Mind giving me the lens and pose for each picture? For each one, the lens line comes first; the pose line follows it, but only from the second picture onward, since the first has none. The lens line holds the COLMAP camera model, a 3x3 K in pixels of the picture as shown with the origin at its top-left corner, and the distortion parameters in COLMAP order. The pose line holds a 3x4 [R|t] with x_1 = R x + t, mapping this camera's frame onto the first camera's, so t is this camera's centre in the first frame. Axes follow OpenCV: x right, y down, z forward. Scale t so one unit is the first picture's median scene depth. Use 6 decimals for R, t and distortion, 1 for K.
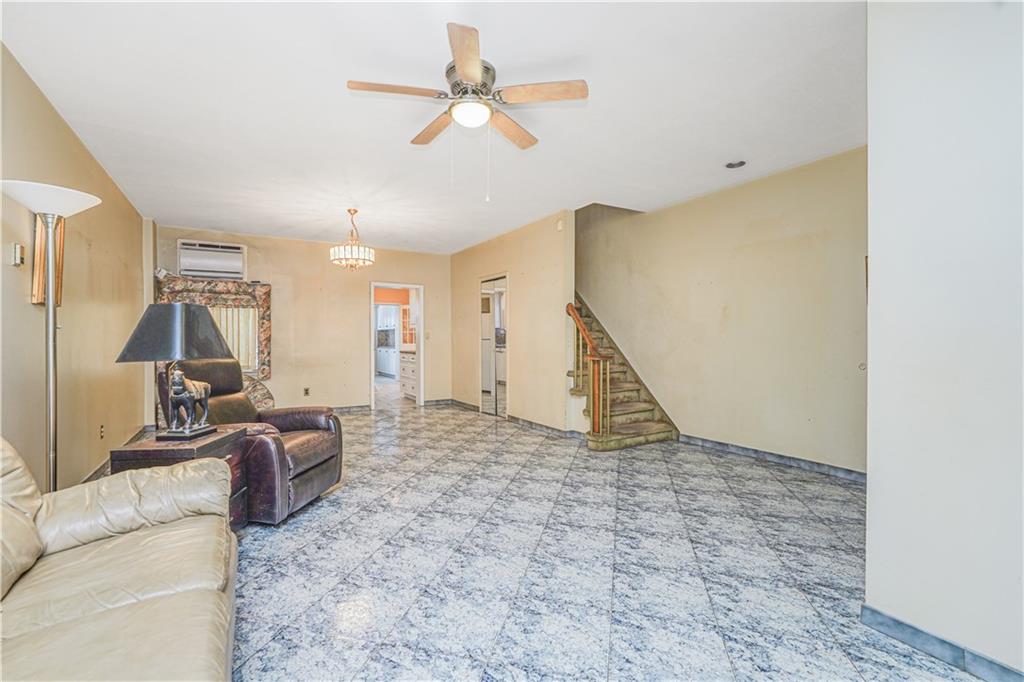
lens RADIAL K [[449.7, 0, 508.6], [0, 449.7, 337.4], [0, 0, 1]] dist [-0.001035, 0.000808]
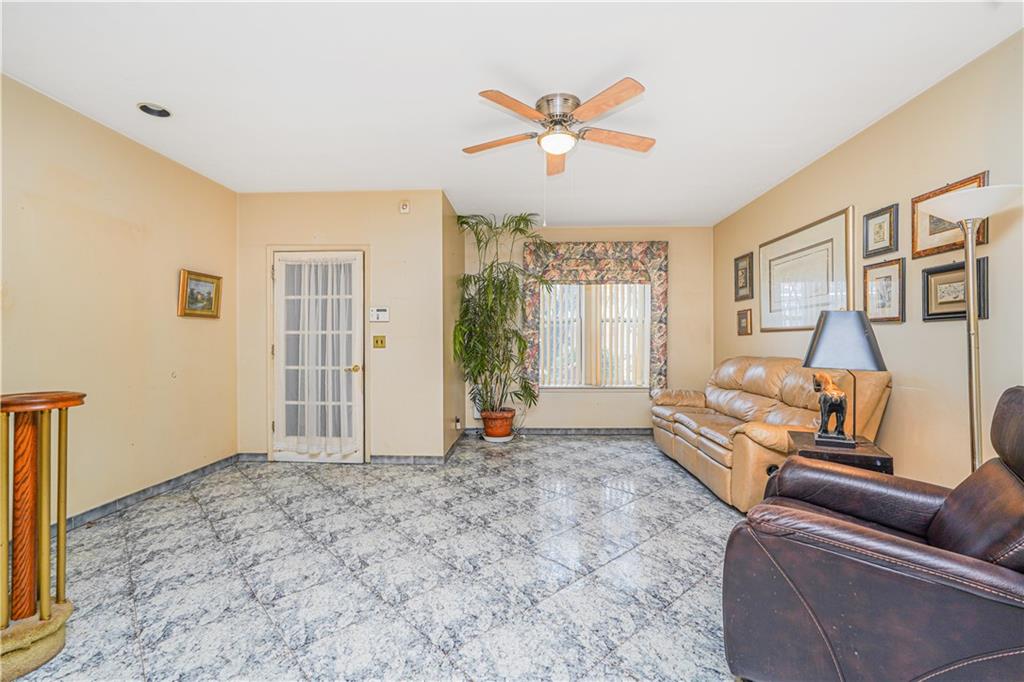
lens RADIAL K [[449.7, 0, 510.9], [0, 449.7, 339.5], [0, 0, 1]] dist [-0.001035, 0.000808]
pose [[-0.836237, 0.009613, 0.548283, -0.506298], [0.003595, 0.999921, -0.012047, -0.001707], [-0.548356, -0.008103, -0.836206, 1.706087]]
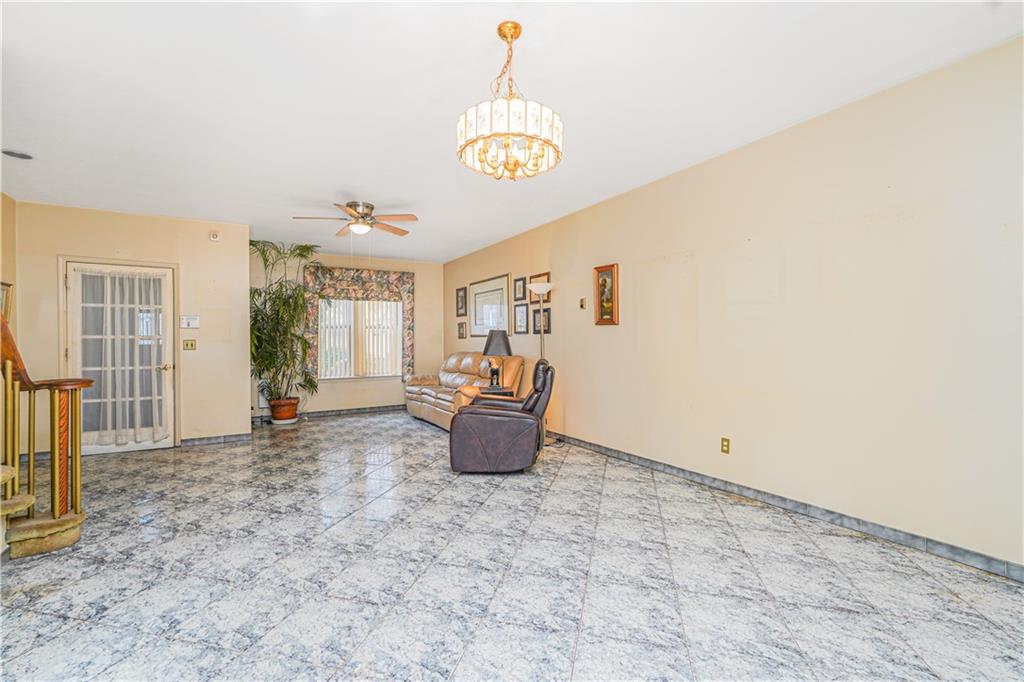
lens RADIAL K [[449.7, 0, 512.7], [0, 449.7, 340.6], [0, 0, 1]] dist [-0.001035, 0.000808]
pose [[-0.999940, 0.010932, -0.000937, -0.608923], [0.010937, 0.999926, -0.005365, -0.006869], [0.000878, -0.005375, -0.999985, 2.446075]]
